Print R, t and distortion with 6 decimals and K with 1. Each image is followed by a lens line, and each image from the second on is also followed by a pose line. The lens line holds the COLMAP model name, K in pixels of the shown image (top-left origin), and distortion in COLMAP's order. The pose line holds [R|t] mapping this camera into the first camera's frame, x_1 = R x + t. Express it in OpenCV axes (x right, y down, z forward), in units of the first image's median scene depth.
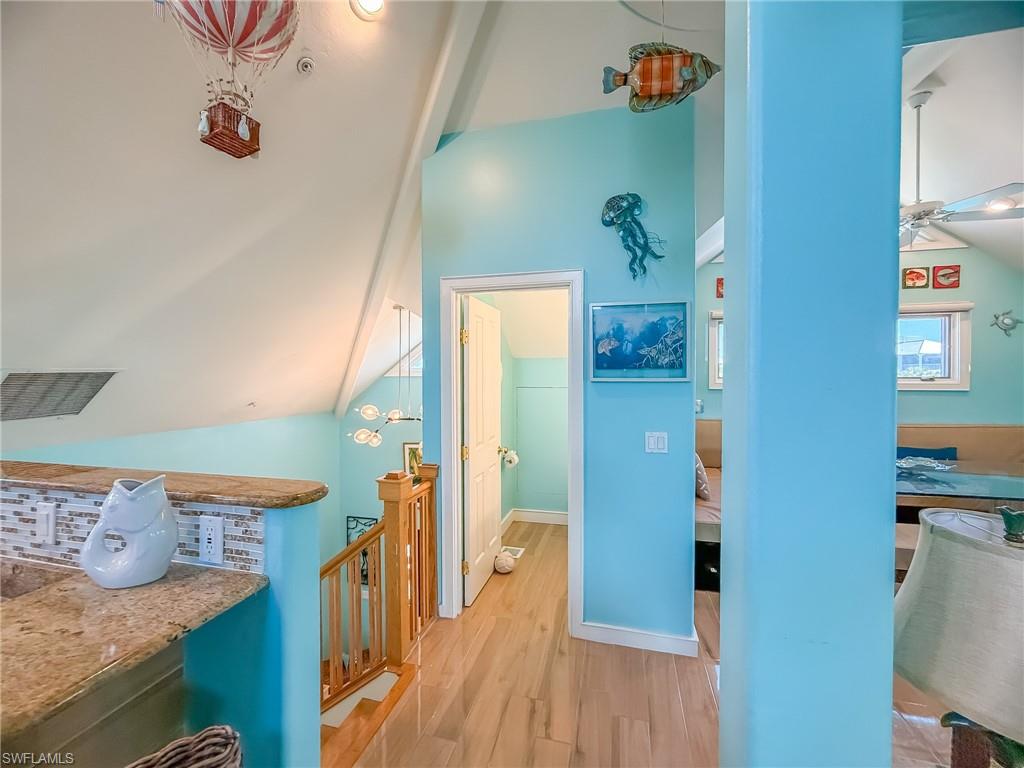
lens RADIAL K [[428.4, 0, 509.4], [0, 428.4, 381.1], [0, 0, 1]] dist [0.000773, -0.000761]
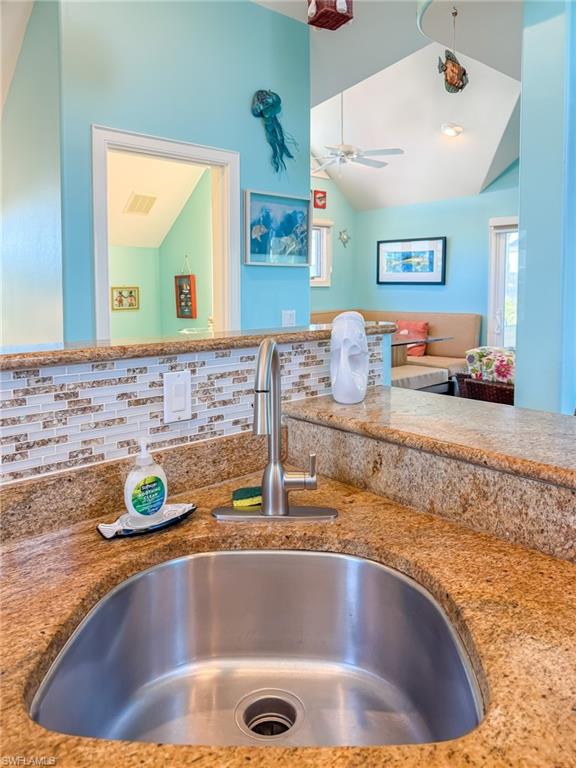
lens RADIAL K [[579.1, 0, 315.8], [0, 579.1, 343.5], [0, 0, 1]] dist [0.015592, 0.000495]
pose [[0.529921, -0.083130, 0.843963, -0.957485], [0.015608, 0.995971, 0.088303, 0.071546], [-0.847904, -0.033620, 0.529083, 0.102720]]
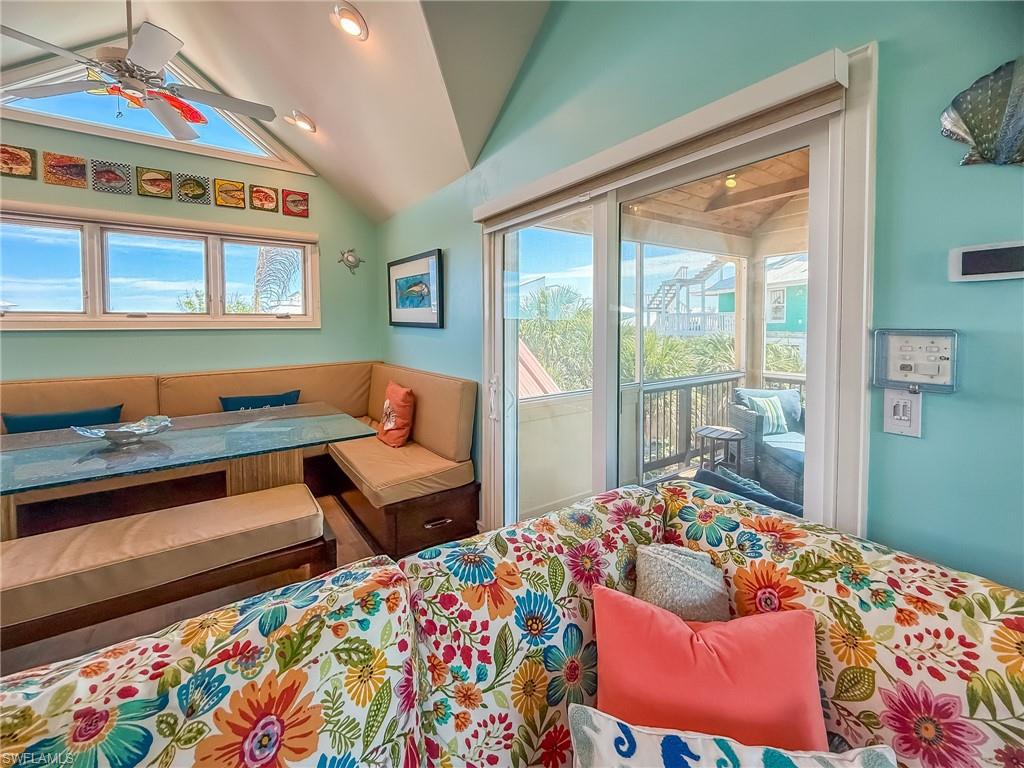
lens RADIAL K [[428.4, 0, 511.1], [0, 428.4, 342.3], [0, 0, 1]] dist [0.000773, -0.000761]
pose [[0.649800, -0.026973, 0.759627, 1.128028], [0.005988, 0.999521, 0.030369, 0.048560], [-0.760082, -0.015185, 0.649650, 0.100222]]
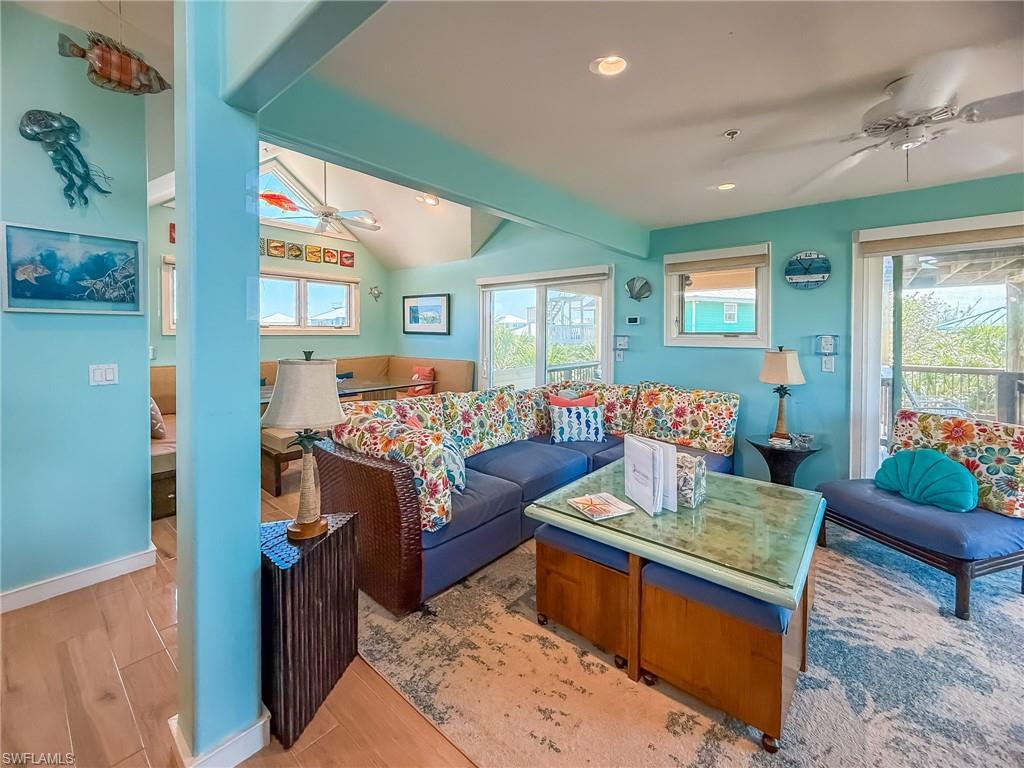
lens RADIAL K [[428.4, 0, 514.8], [0, 428.4, 344.6], [0, 0, 1]] dist [0.000773, -0.000761]
pose [[0.429633, -0.016654, 0.902850, -0.155060], [0.002338, 0.999847, 0.017330, 0.057521], [-0.903001, -0.005335, 0.429606, -0.316933]]
